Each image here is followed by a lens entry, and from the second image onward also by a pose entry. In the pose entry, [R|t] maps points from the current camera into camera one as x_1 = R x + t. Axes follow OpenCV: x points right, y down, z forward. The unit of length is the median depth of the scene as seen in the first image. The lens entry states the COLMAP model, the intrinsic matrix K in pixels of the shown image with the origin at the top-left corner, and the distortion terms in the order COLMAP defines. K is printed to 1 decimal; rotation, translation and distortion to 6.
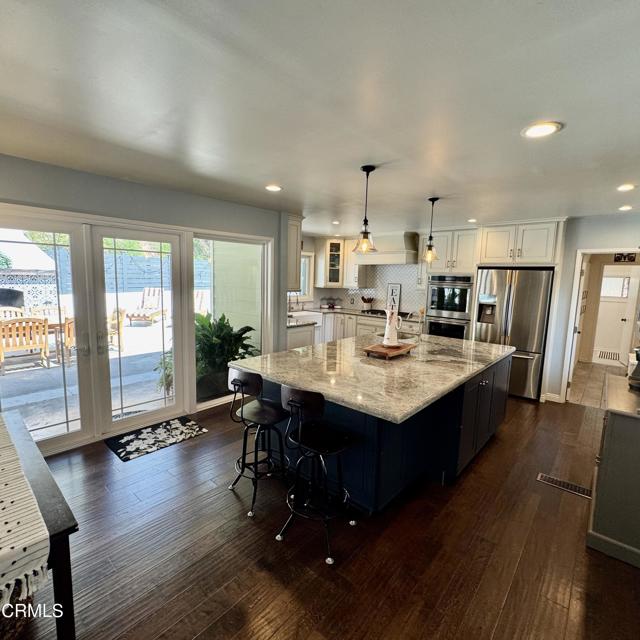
lens RADIAL K [[342.5, 0, 318.4], [0, 342.5, 319.7], [0, 0, 1]] dist [-0.000398, 0.000339]
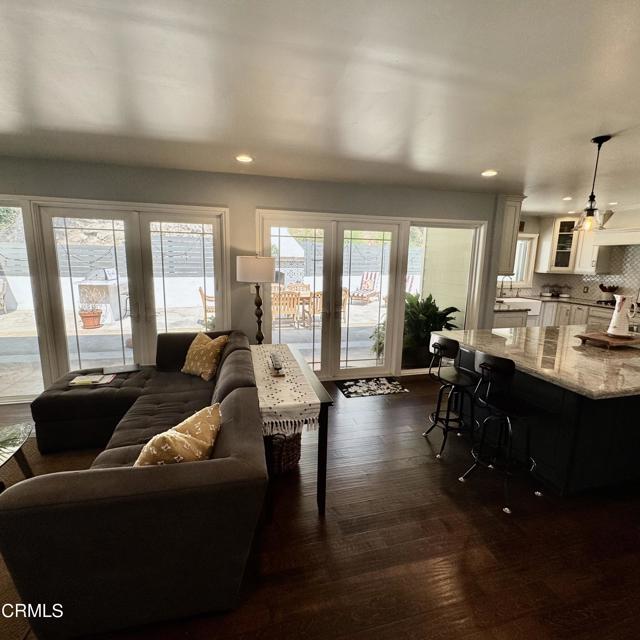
lens RADIAL K [[342.5, 0, 319.6], [0, 342.5, 320.1], [0, 0, 1]] dist [-0.000398, 0.000339]
pose [[0.831975, 0.087504, -0.547870, 0.046666], [-0.066067, 0.996083, 0.058764, 0.032312], [0.550866, -0.012694, 0.834497, -0.152980]]
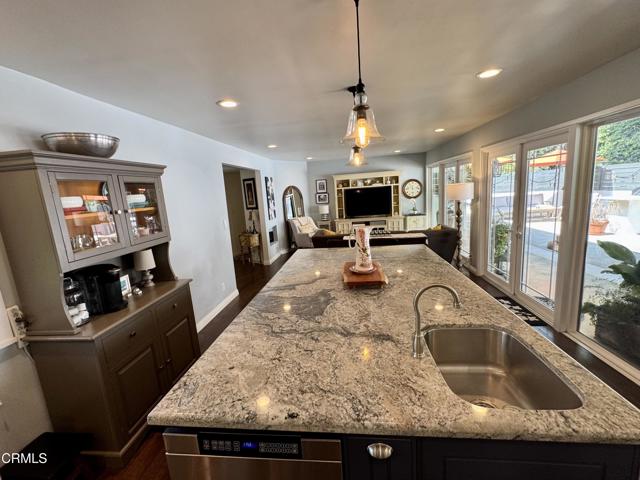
lens RADIAL K [[277.3, 0, 317.5], [0, 277.3, 238.4], [0, 0, 1]] dist [-0.003848, -0.000233]
pose [[-0.823897, 0.129157, -0.551826, 0.601356], [-0.020782, 0.966146, 0.257159, -0.155509], [0.566358, 0.223340, -0.793320, 1.327471]]
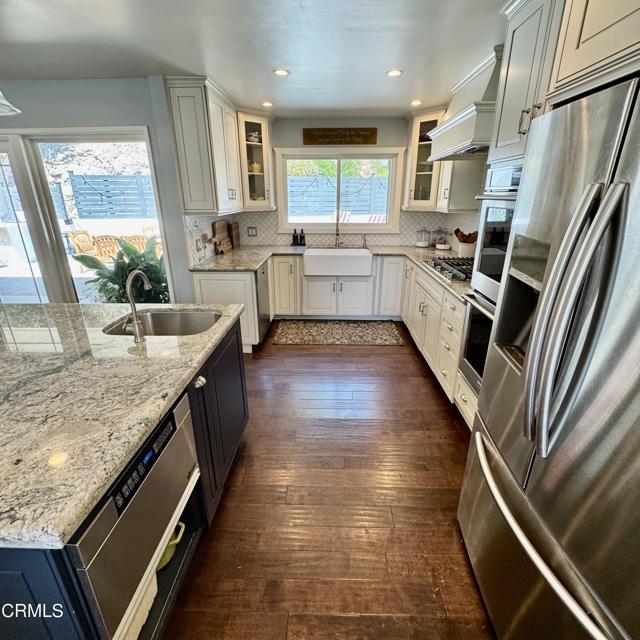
lens RADIAL K [[342.5, 0, 320.4], [0, 342.5, 319.8], [0, 0, 1]] dist [-0.000398, 0.000339]
pose [[0.634721, 0.241784, -0.733941, 0.821751], [-0.081349, 0.965418, 0.247689, -0.099405], [0.768447, -0.097508, 0.632440, 1.064715]]
